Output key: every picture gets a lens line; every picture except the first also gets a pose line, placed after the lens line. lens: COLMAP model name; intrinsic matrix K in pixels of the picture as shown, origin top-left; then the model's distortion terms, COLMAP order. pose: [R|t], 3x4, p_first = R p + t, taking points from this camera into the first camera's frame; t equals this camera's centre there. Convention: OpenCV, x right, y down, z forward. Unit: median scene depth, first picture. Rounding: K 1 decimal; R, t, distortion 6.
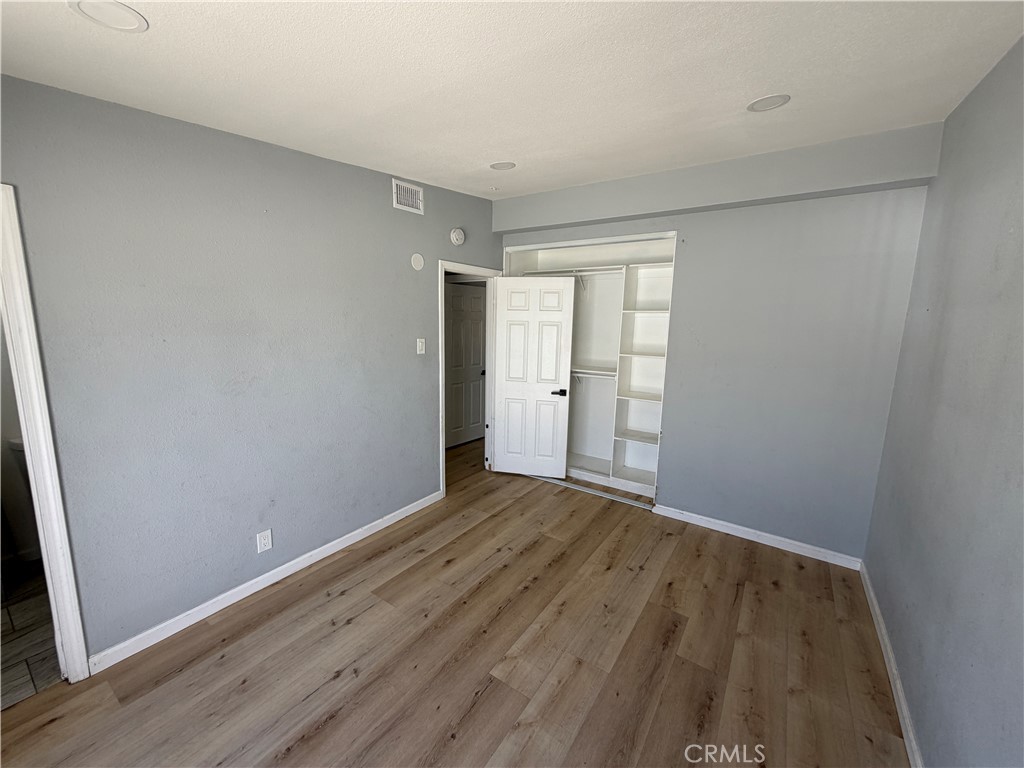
lens RADIAL K [[408.3, 0, 507.6], [0, 408.3, 376.8], [0, 0, 1]] dist [0.001330, 0.000262]
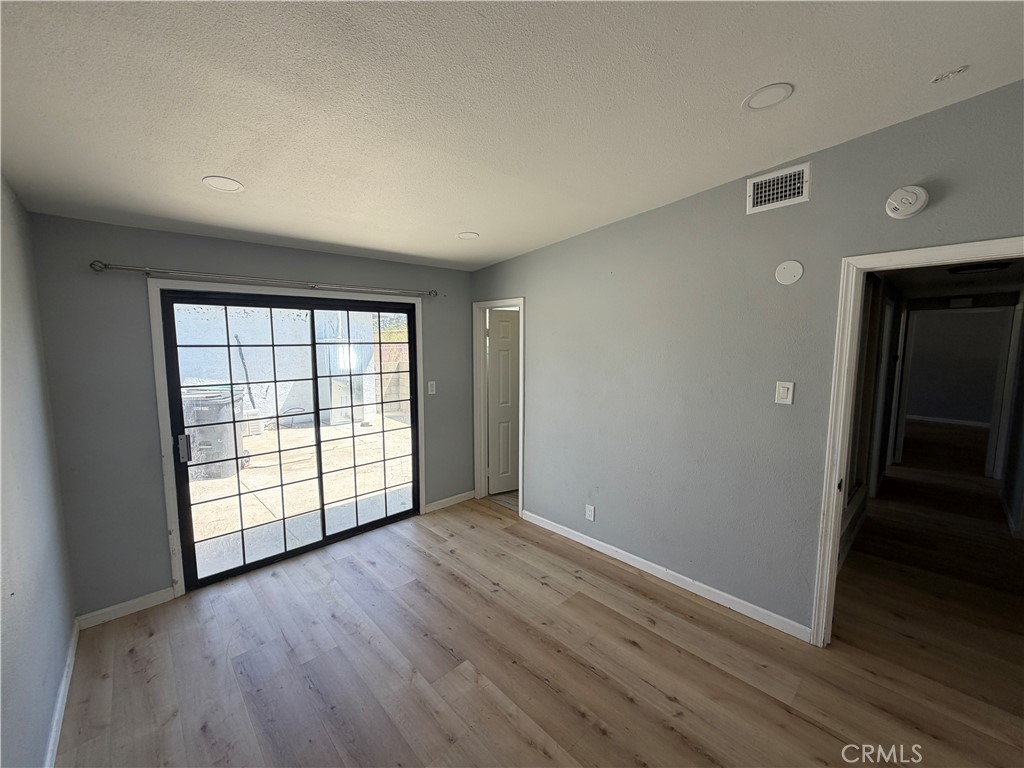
lens RADIAL K [[408.3, 0, 515.1], [0, 408.3, 381.8], [0, 0, 1]] dist [0.001330, 0.000262]
pose [[-0.203114, 0.074797, -0.976294, 0.785138], [-0.139779, 0.984651, 0.104518, -0.143971], [0.969127, 0.157695, -0.189542, 0.972443]]
